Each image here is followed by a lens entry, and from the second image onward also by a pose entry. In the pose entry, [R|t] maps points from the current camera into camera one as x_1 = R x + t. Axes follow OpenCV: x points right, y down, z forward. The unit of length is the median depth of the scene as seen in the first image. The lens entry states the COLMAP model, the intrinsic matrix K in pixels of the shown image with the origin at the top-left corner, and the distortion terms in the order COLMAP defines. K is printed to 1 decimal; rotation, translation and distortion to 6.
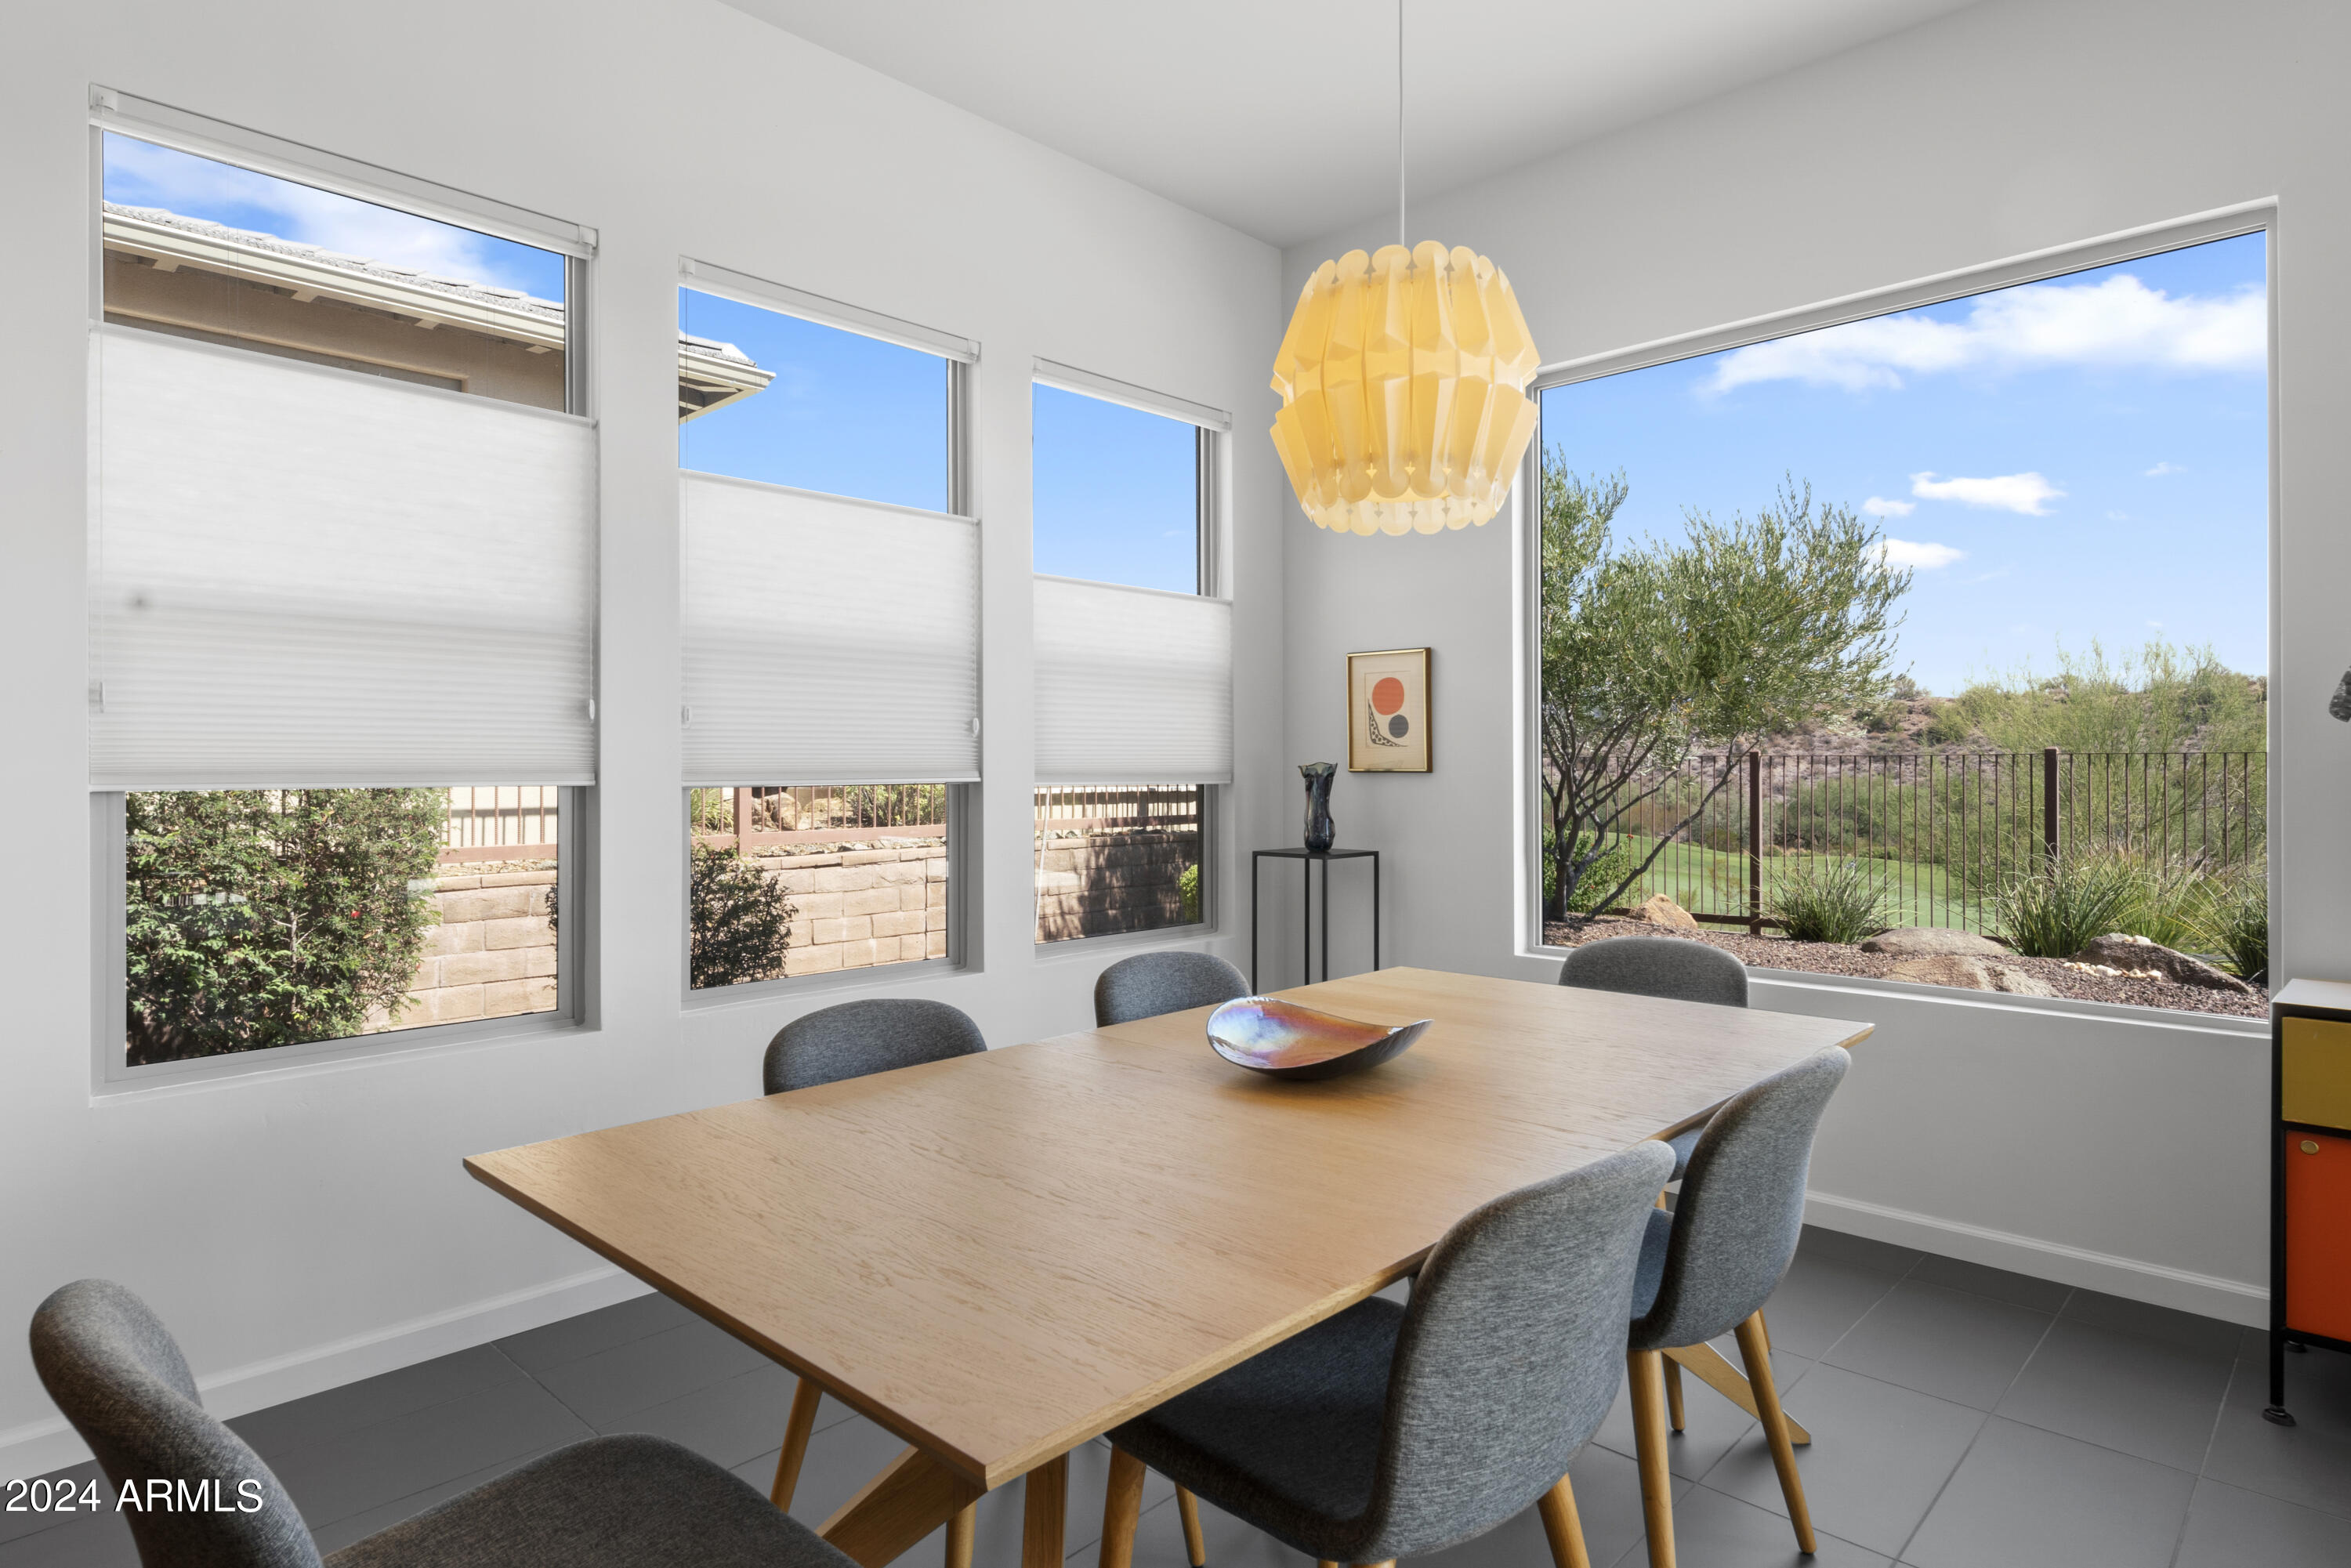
lens RADIAL K [[1301.7, 0, 1163.6], [0, 1301.7, 764.4], [0, 0, 1]] dist [-0.000364, 0.002419]
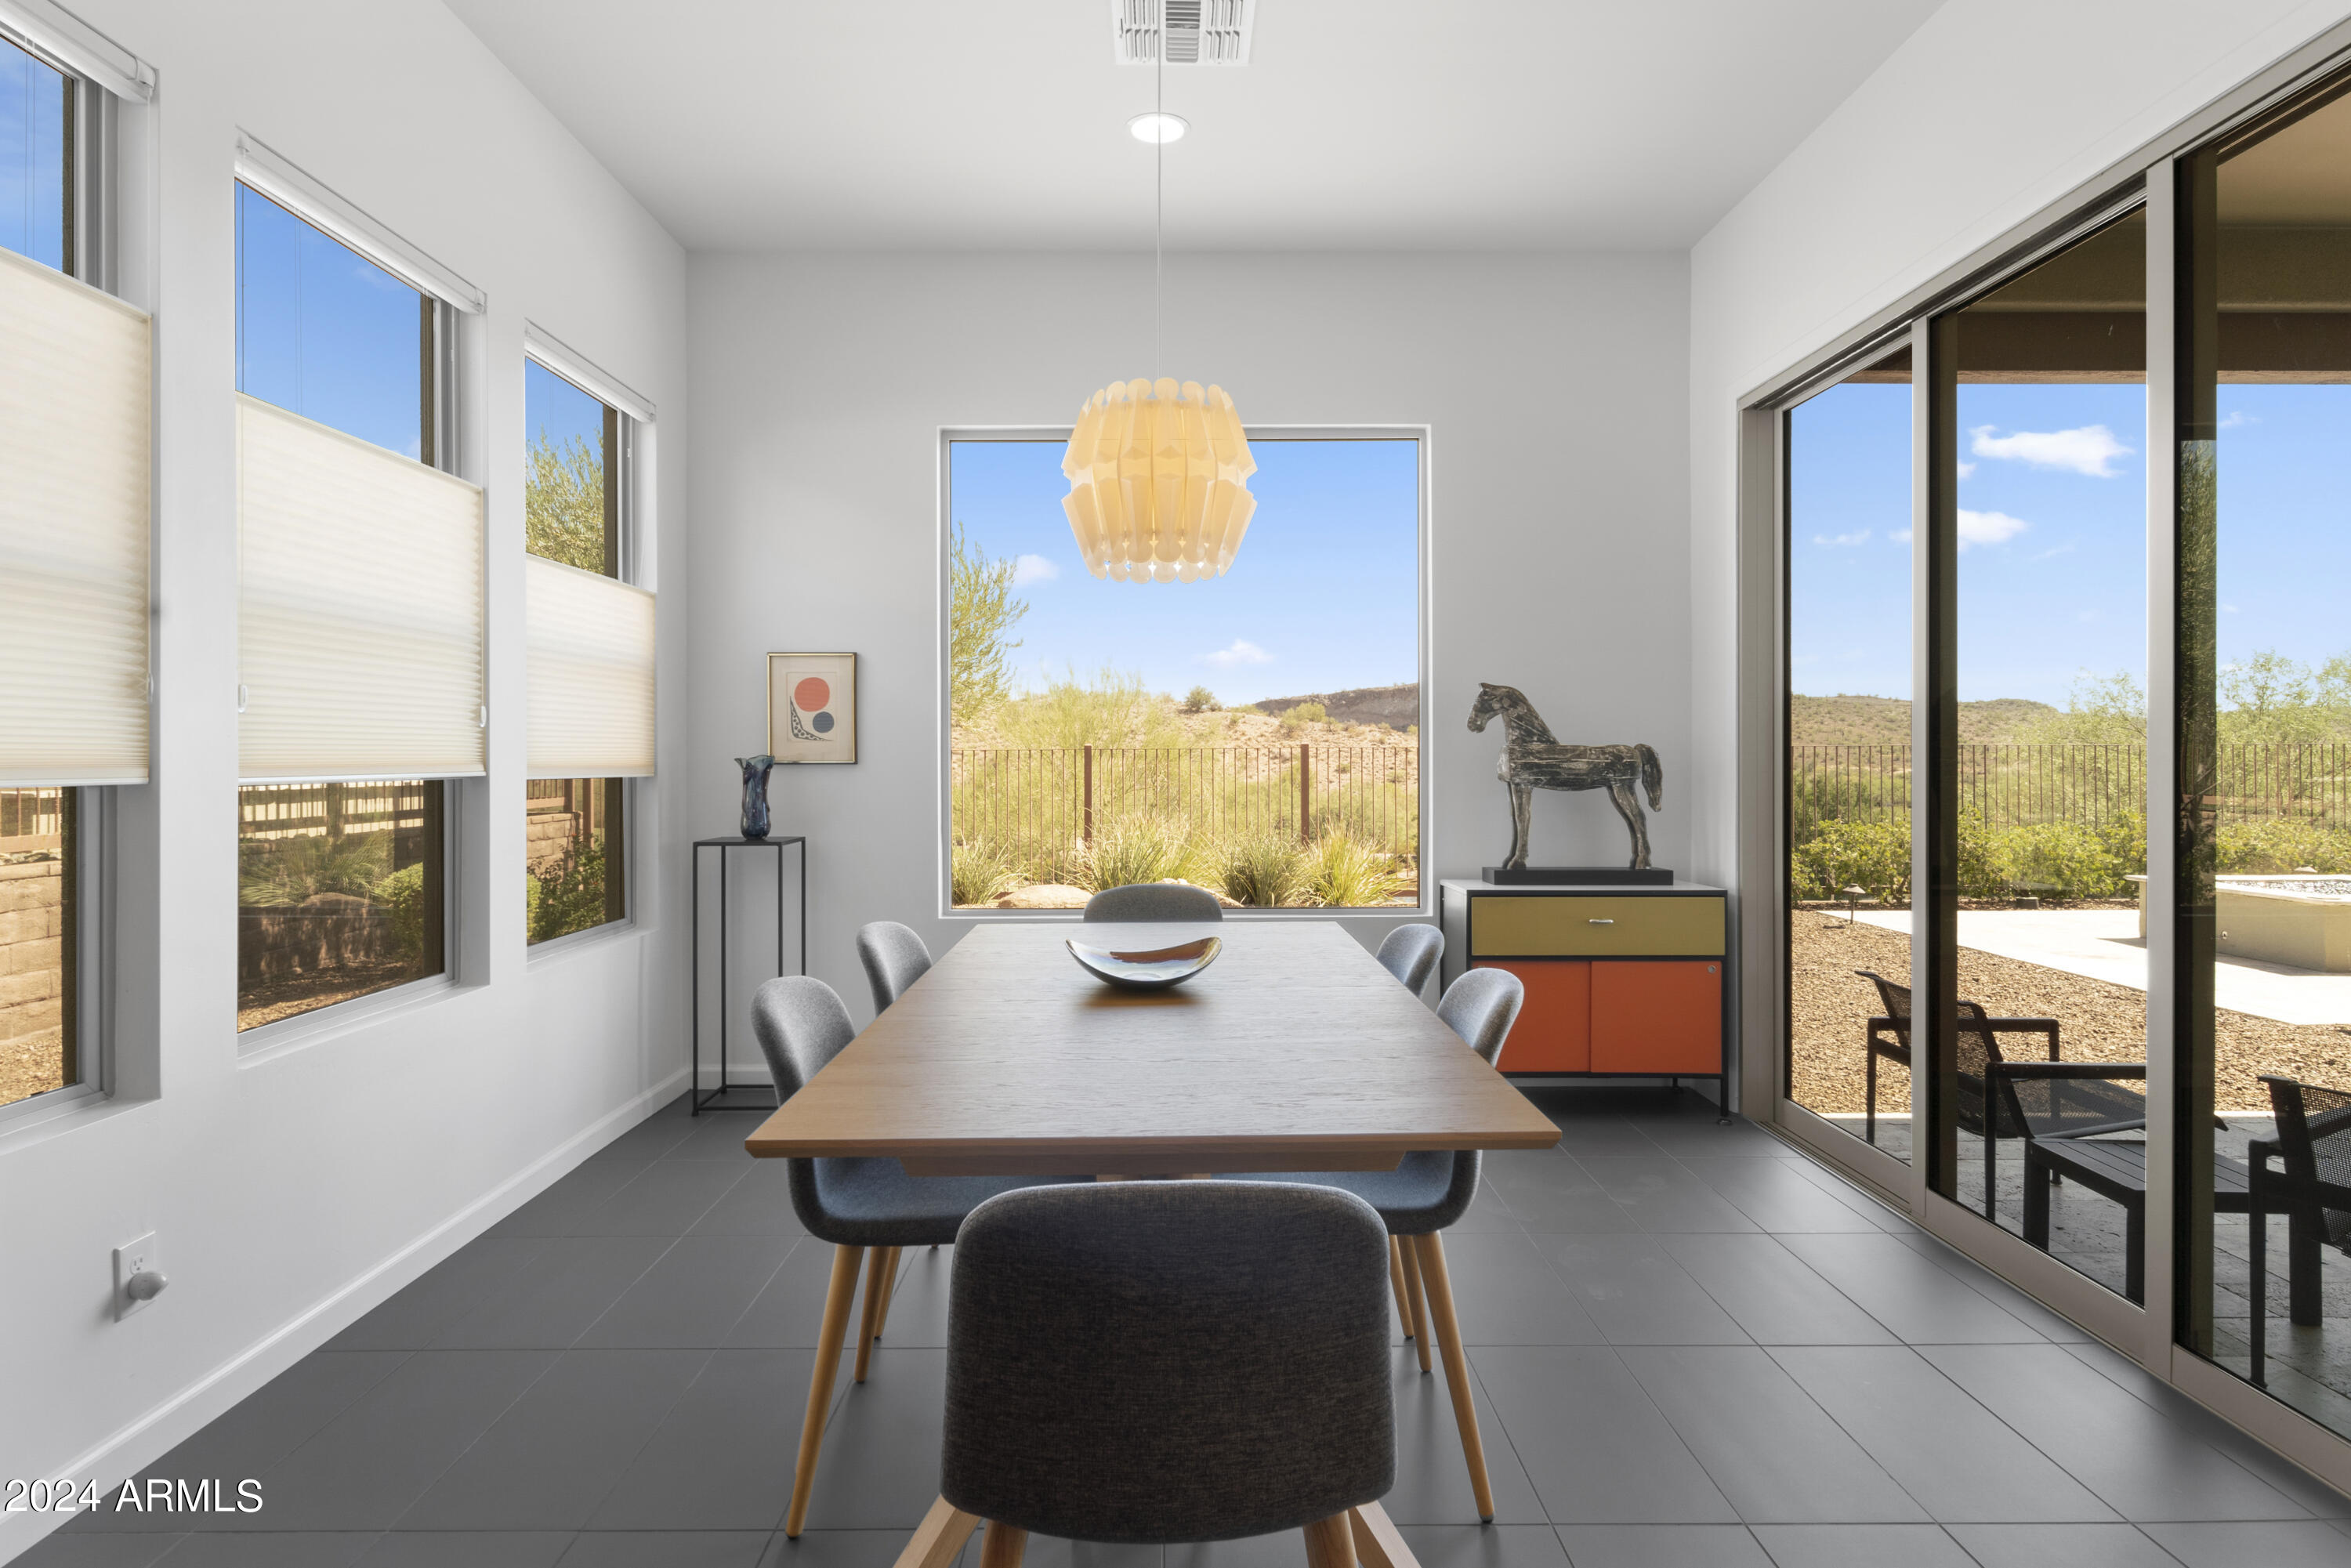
lens RADIAL K [[1301.7, 0, 1157.4], [0, 1301.7, 771.3], [0, 0, 1]] dist [-0.000364, 0.002419]
pose [[0.715888, -0.007597, 0.698174, -0.385835], [0.000584, 0.999947, 0.010281, 0.000948], [-0.698215, -0.006952, 0.715855, 0.015950]]
